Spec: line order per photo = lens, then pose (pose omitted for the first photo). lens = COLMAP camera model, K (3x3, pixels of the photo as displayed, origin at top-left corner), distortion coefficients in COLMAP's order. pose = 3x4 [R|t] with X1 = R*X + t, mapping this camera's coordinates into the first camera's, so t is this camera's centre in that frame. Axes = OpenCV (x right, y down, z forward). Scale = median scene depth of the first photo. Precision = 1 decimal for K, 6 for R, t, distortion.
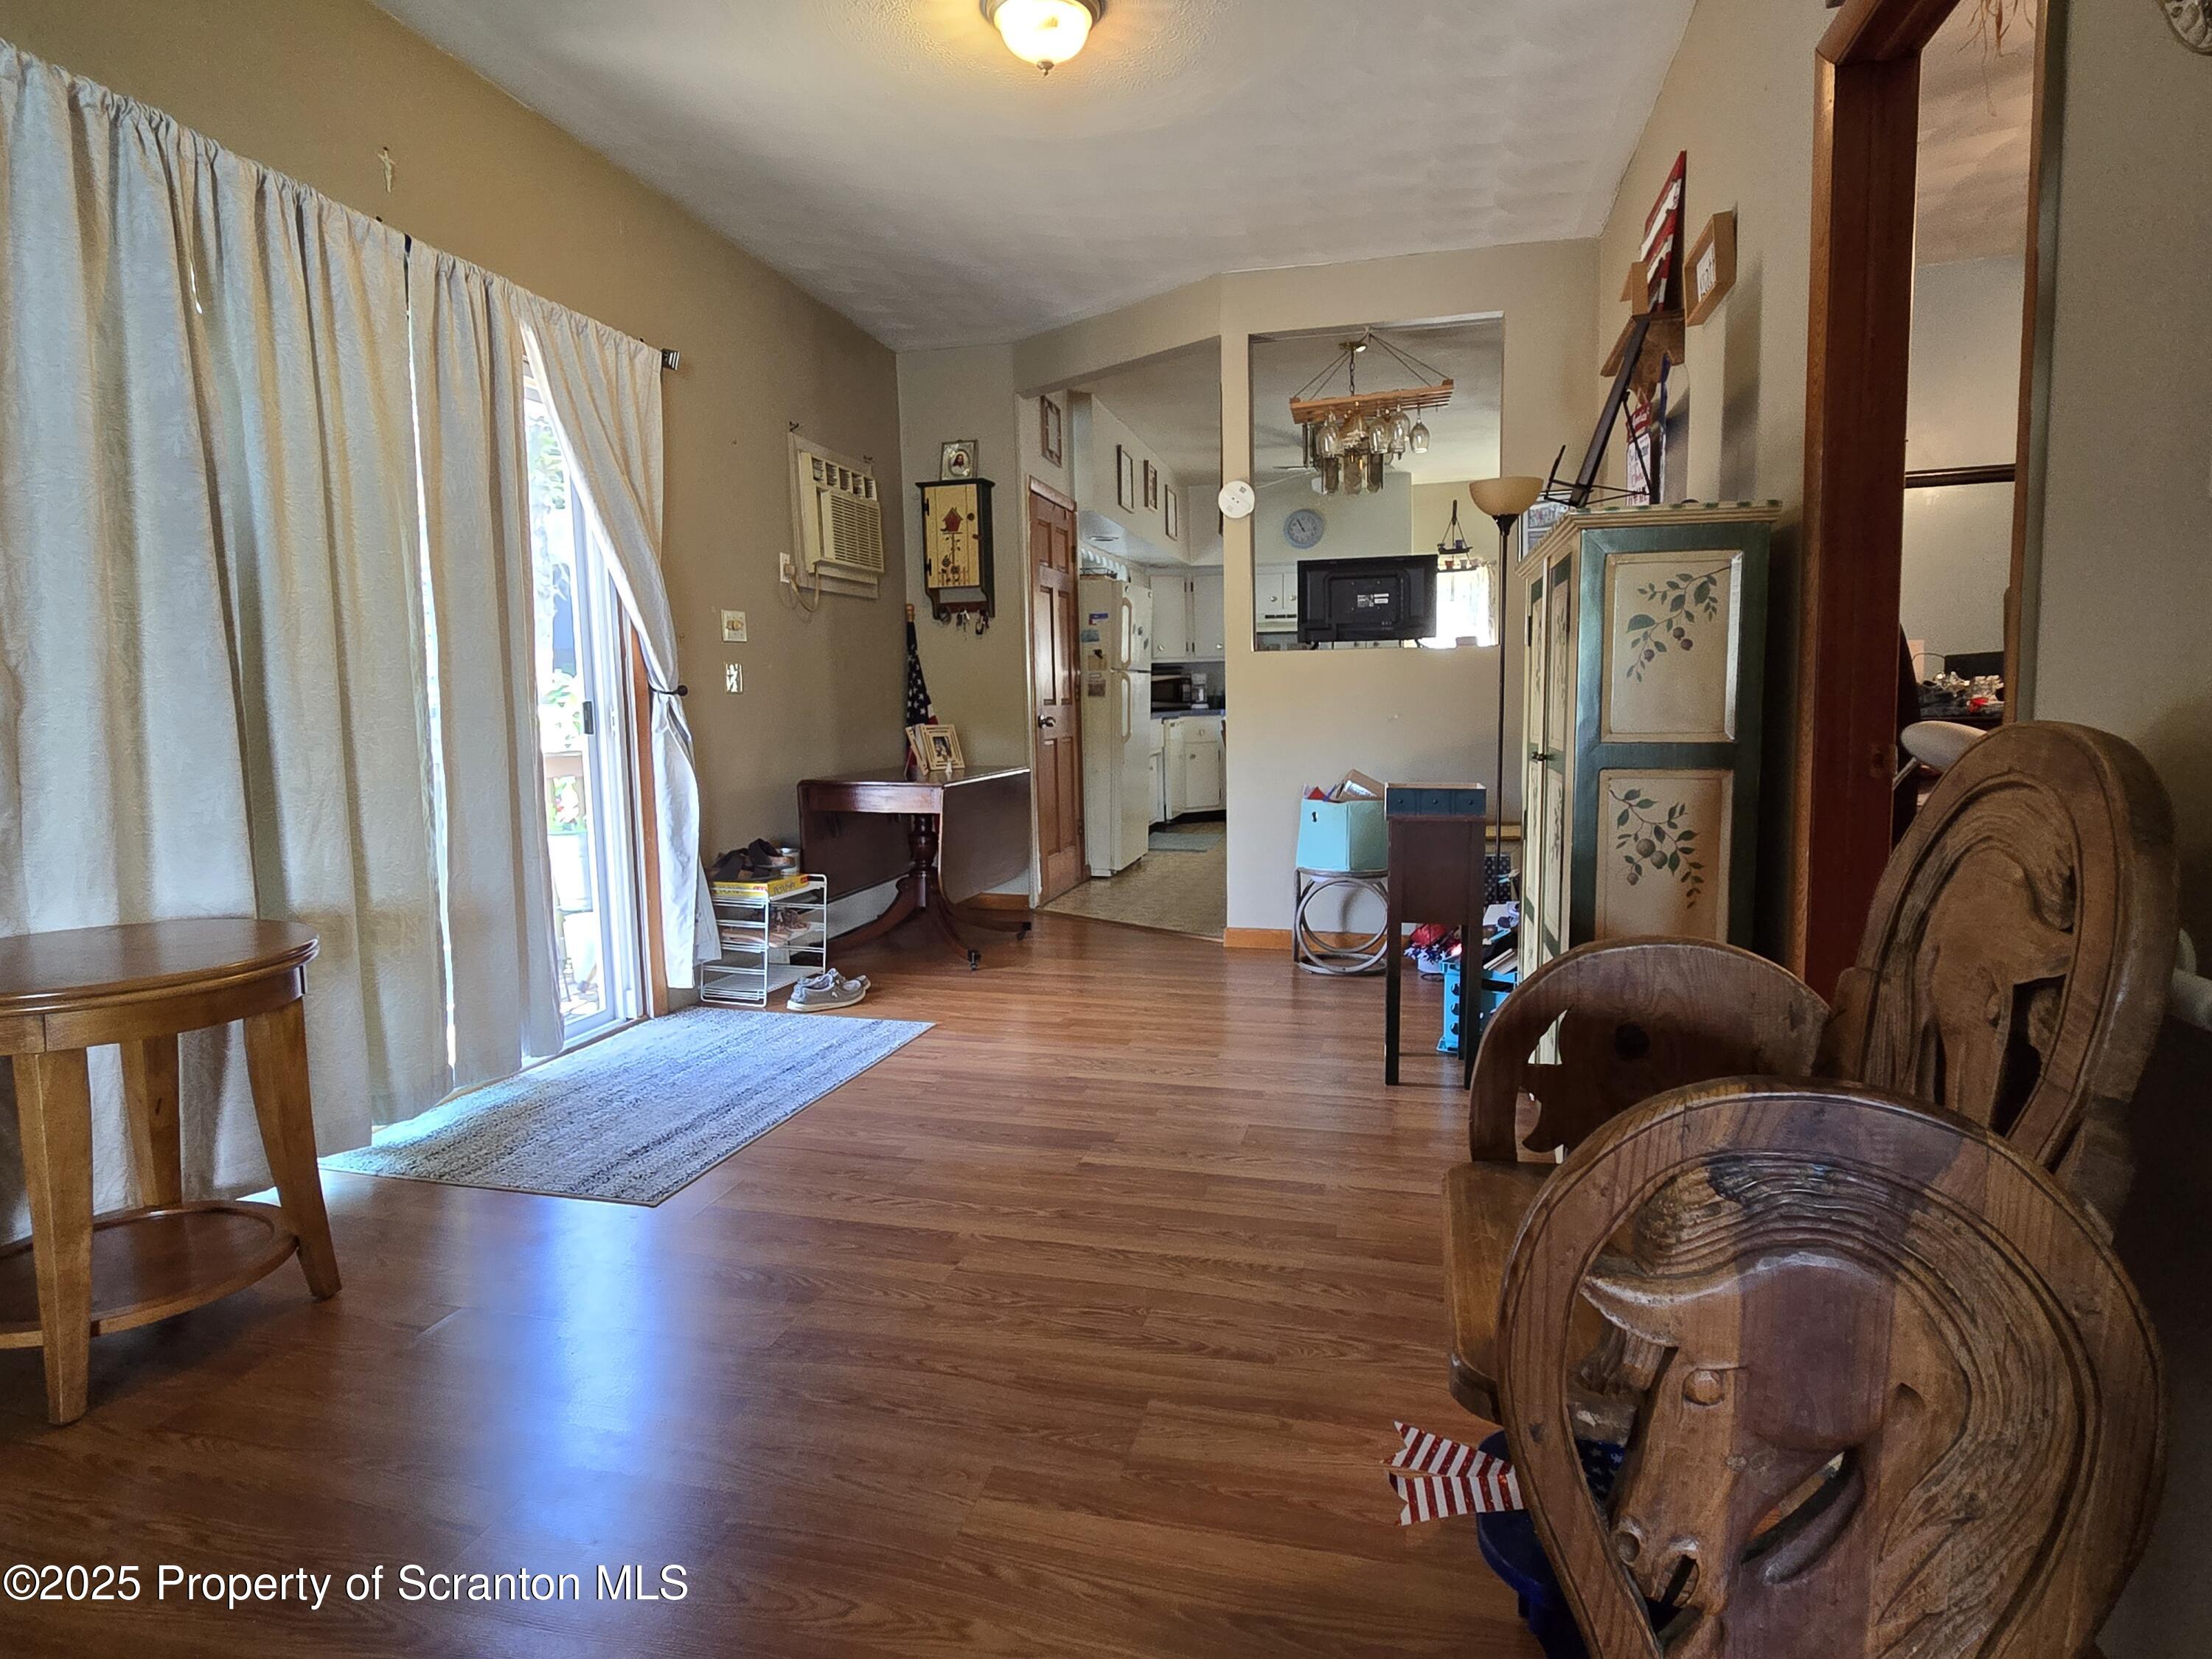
lens RADIAL K [[1234.6, 0, 1101.2], [0, 1234.6, 827.3], [0, 0, 1]] dist [0.002336, 0.003842]
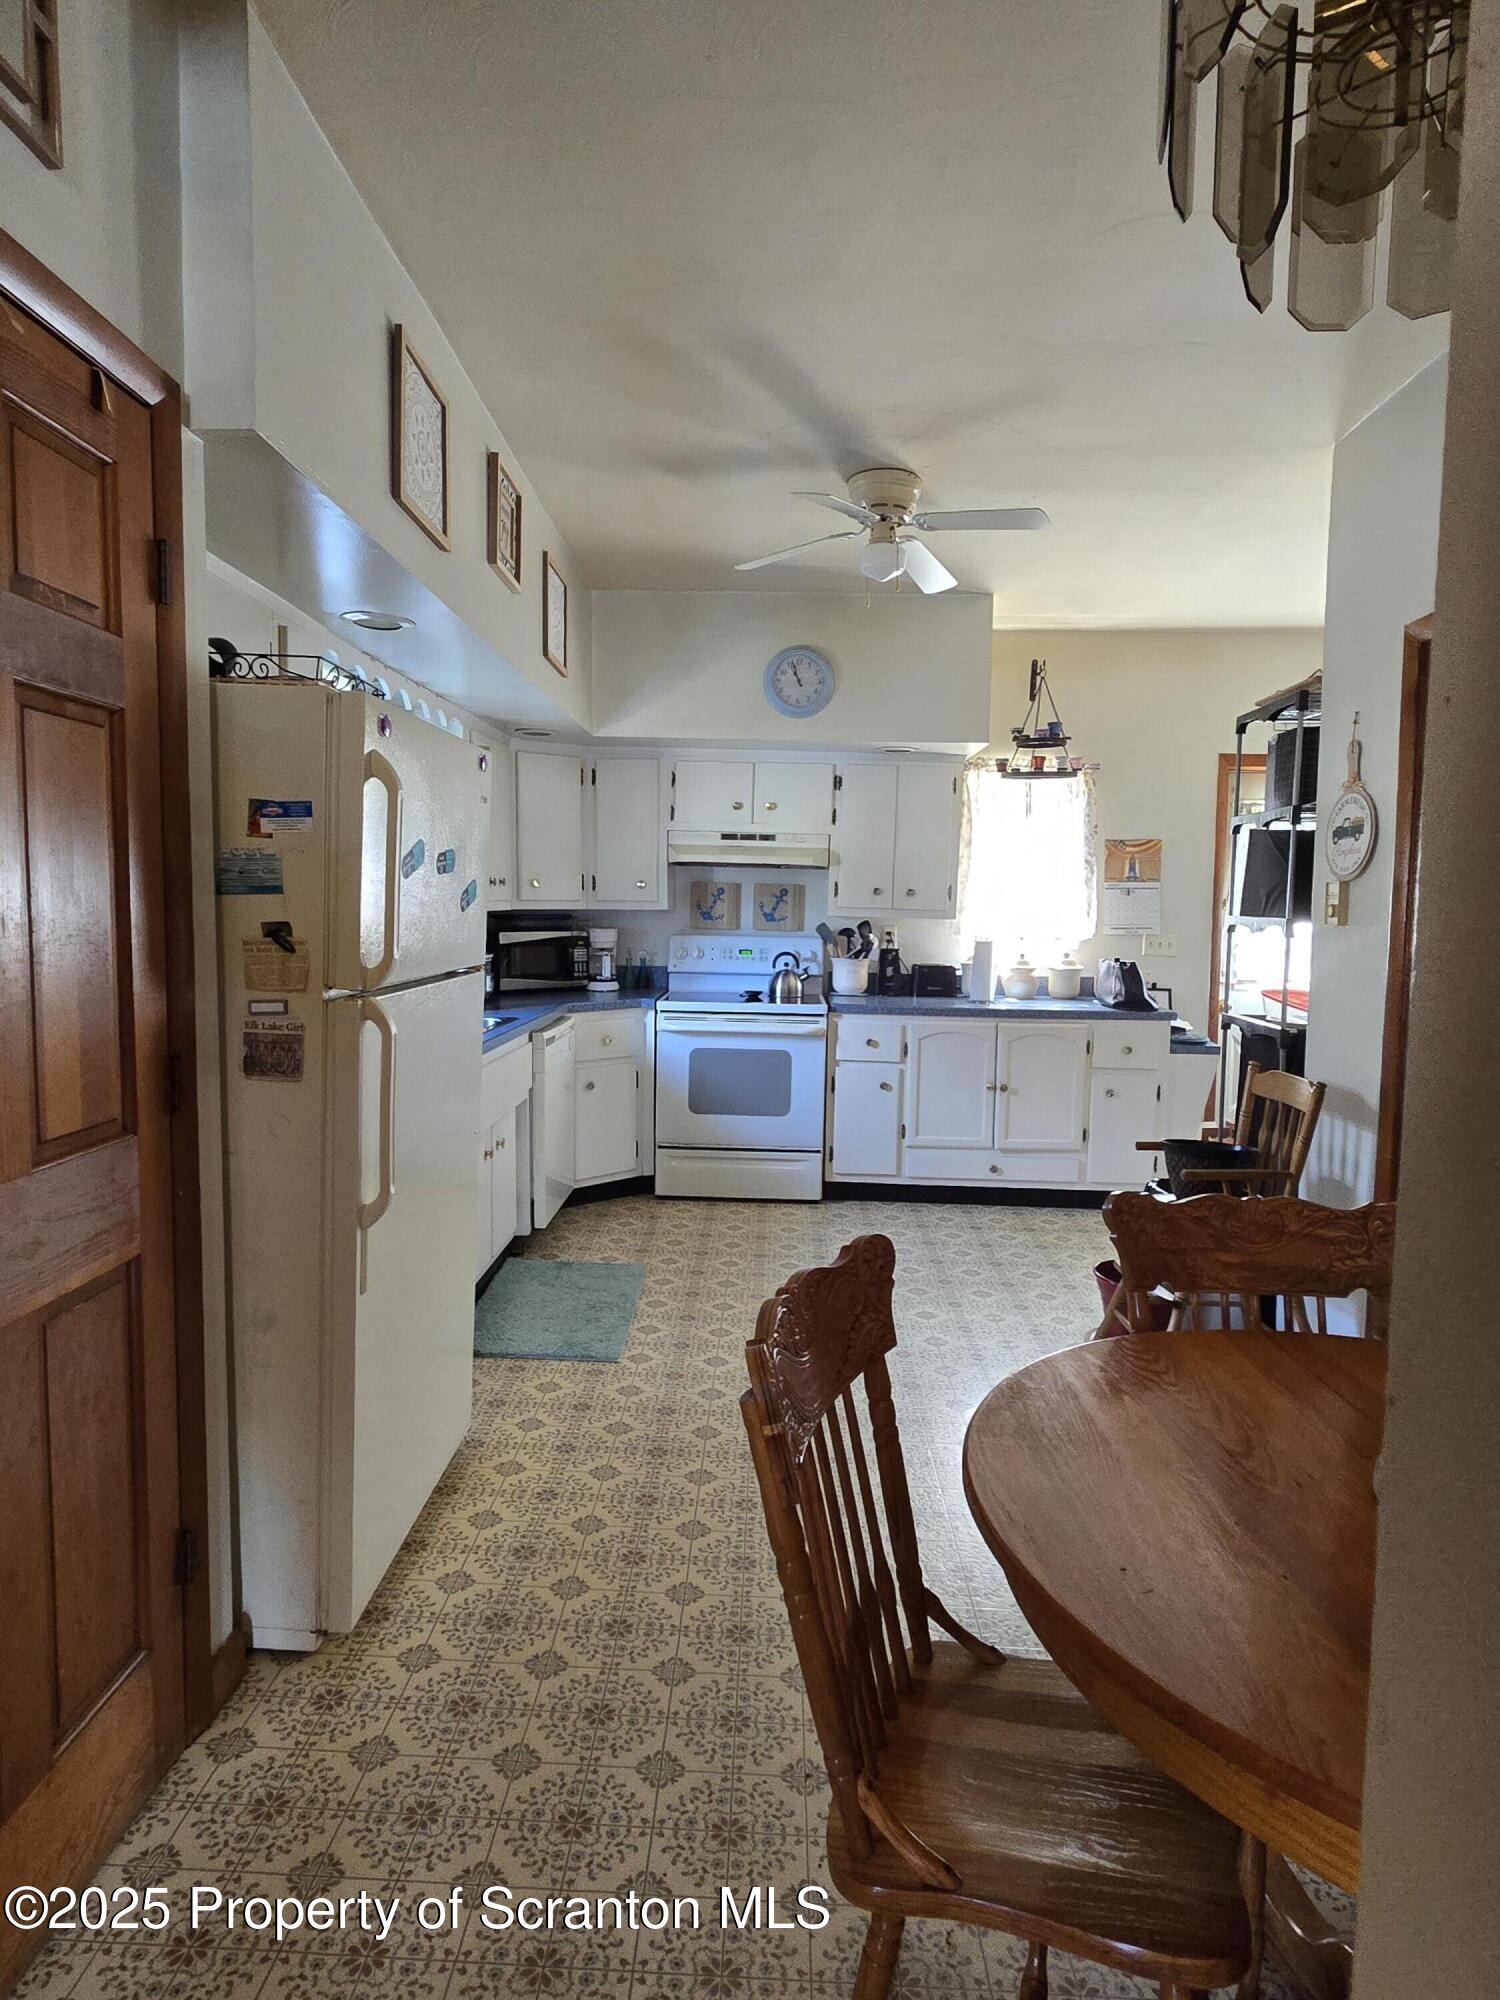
lens RADIAL K [[1116.2, 0, 756.5], [0, 1116.2, 995.0], [0, 0, 1]] dist [0.002336, 0.003842]
pose [[0.974586, 0.019096, 0.223196, 0.037131], [-0.013436, 0.999549, -0.026851, -0.090129], [-0.223608, 0.023169, 0.974404, 0.533619]]
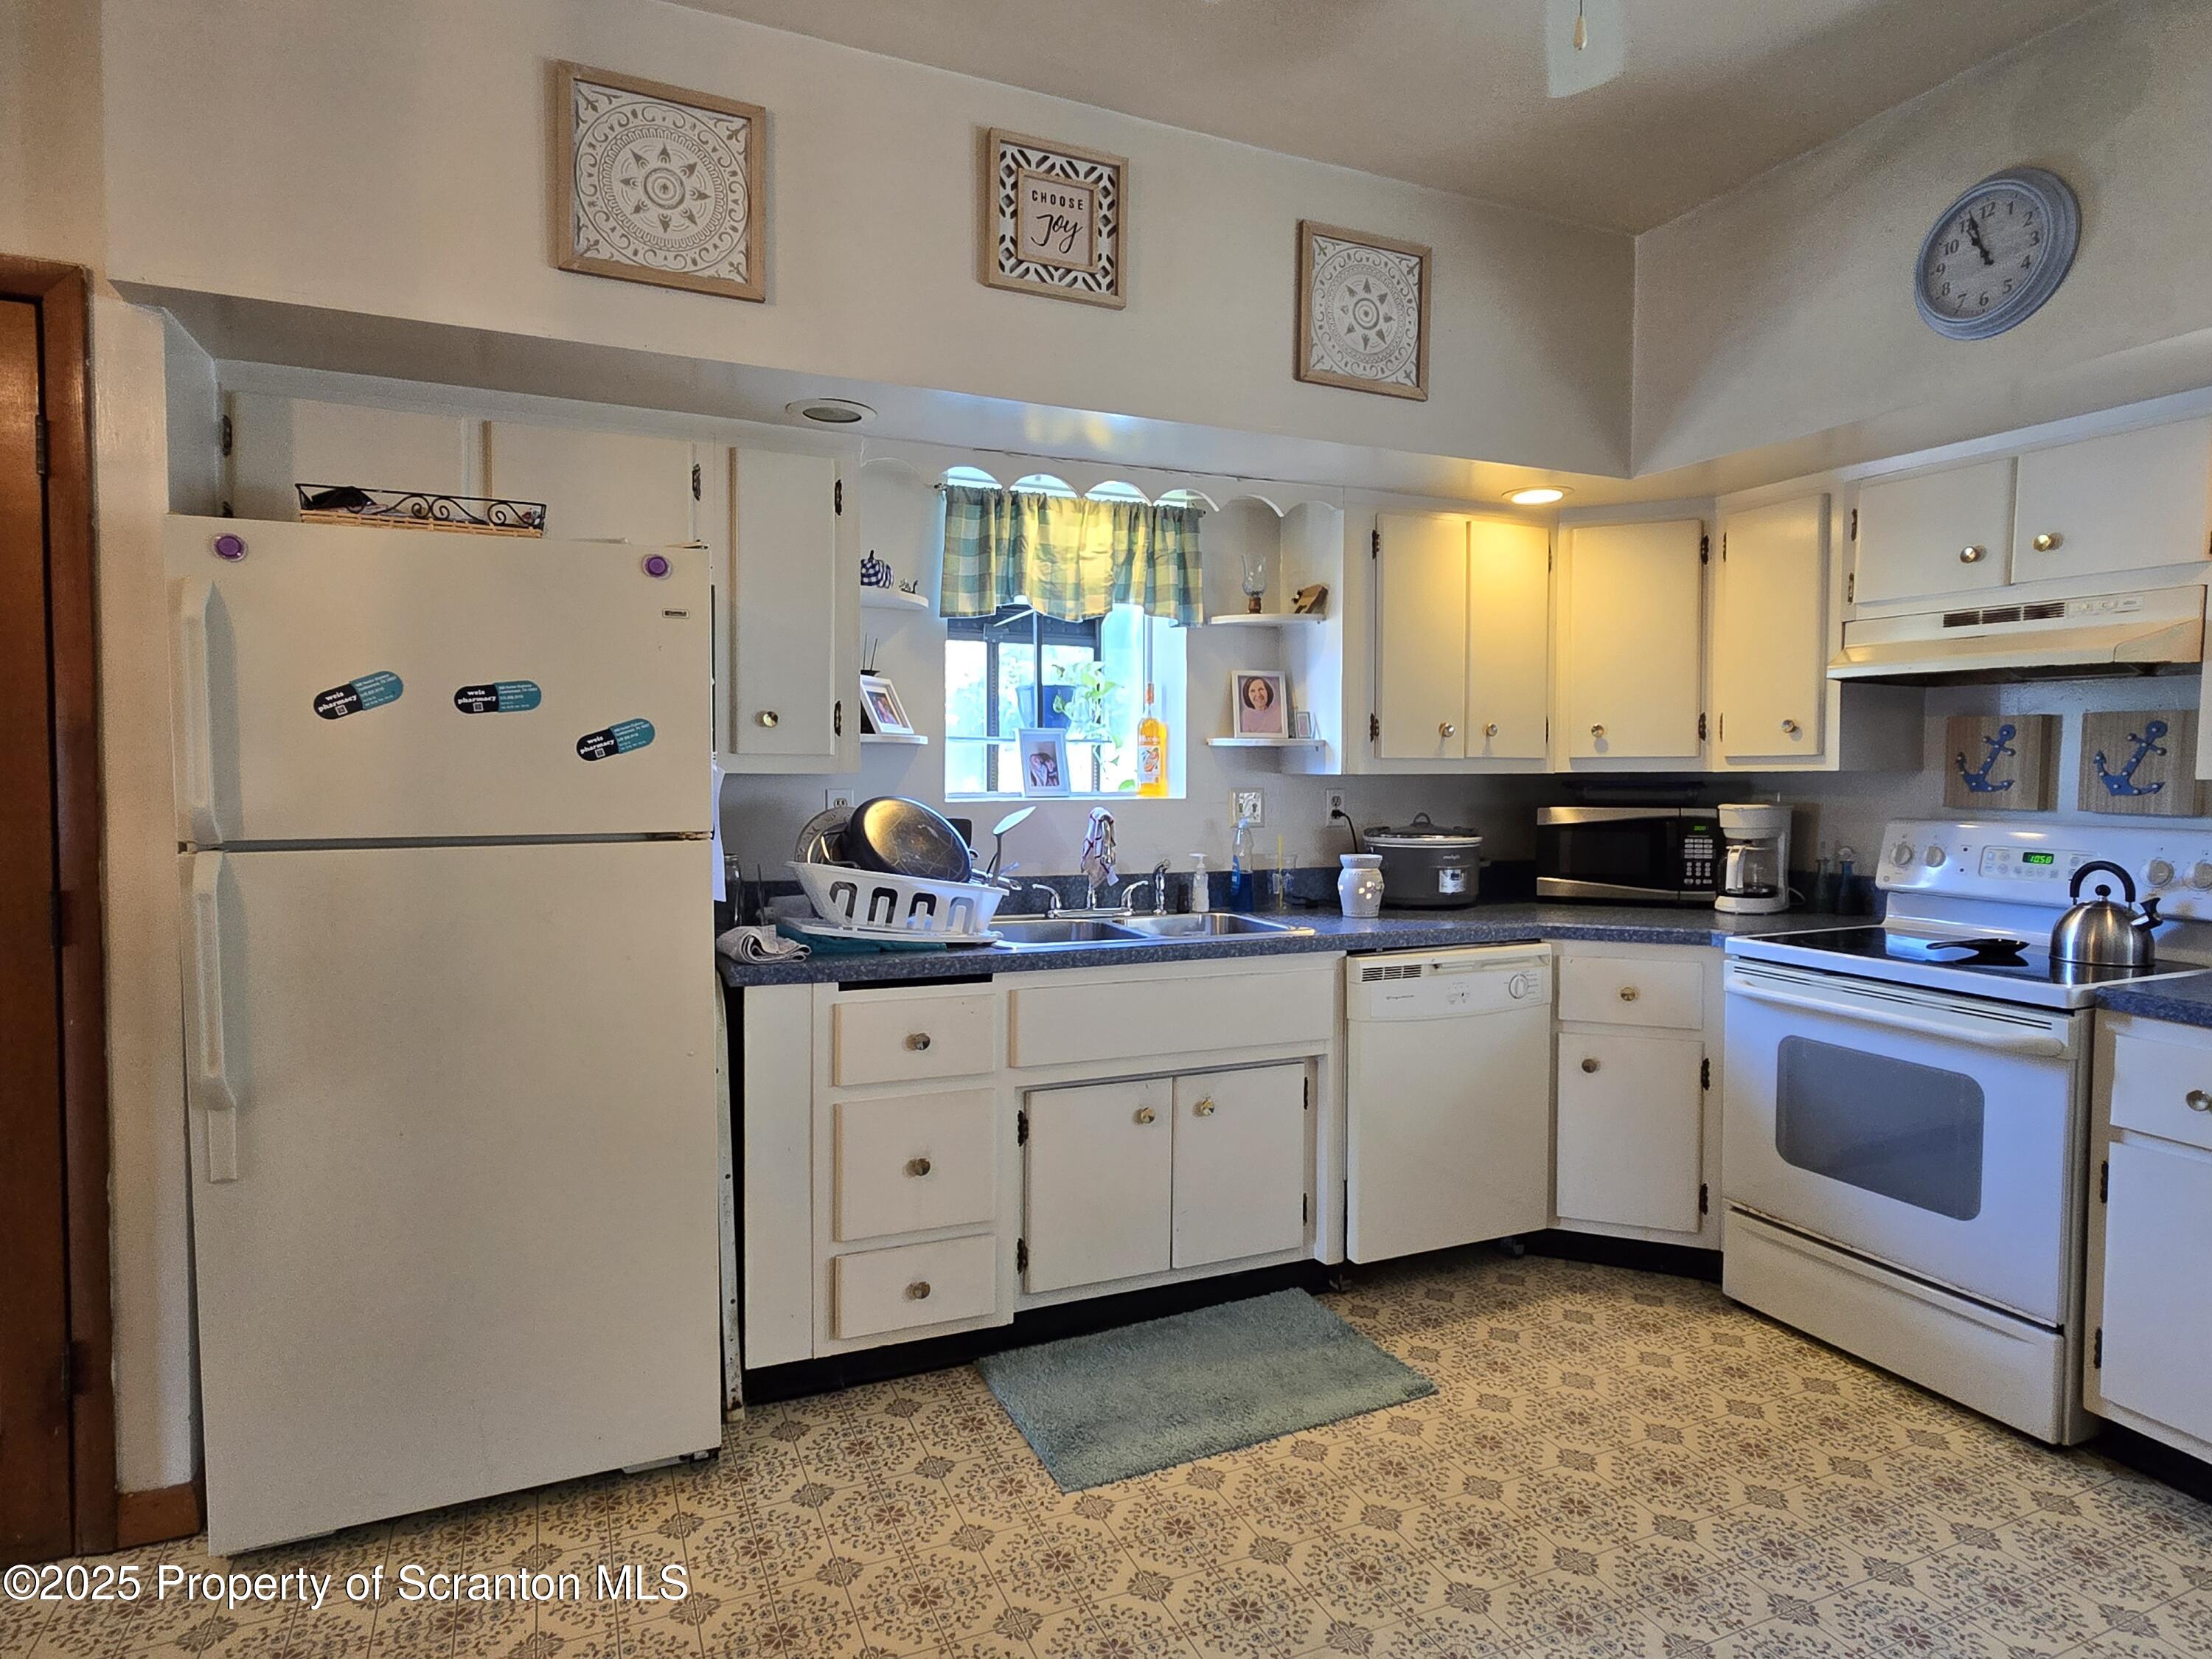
lens RADIAL K [[1234.6, 0, 1108.1], [0, 1234.6, 827.3], [0, 0, 1]] dist [0.002336, 0.003842]
pose [[0.623753, 0.059069, -0.779387, 0.256863], [-0.098168, 0.995165, -0.003143, -0.112256], [0.775433, 0.078471, 0.626535, 0.732228]]
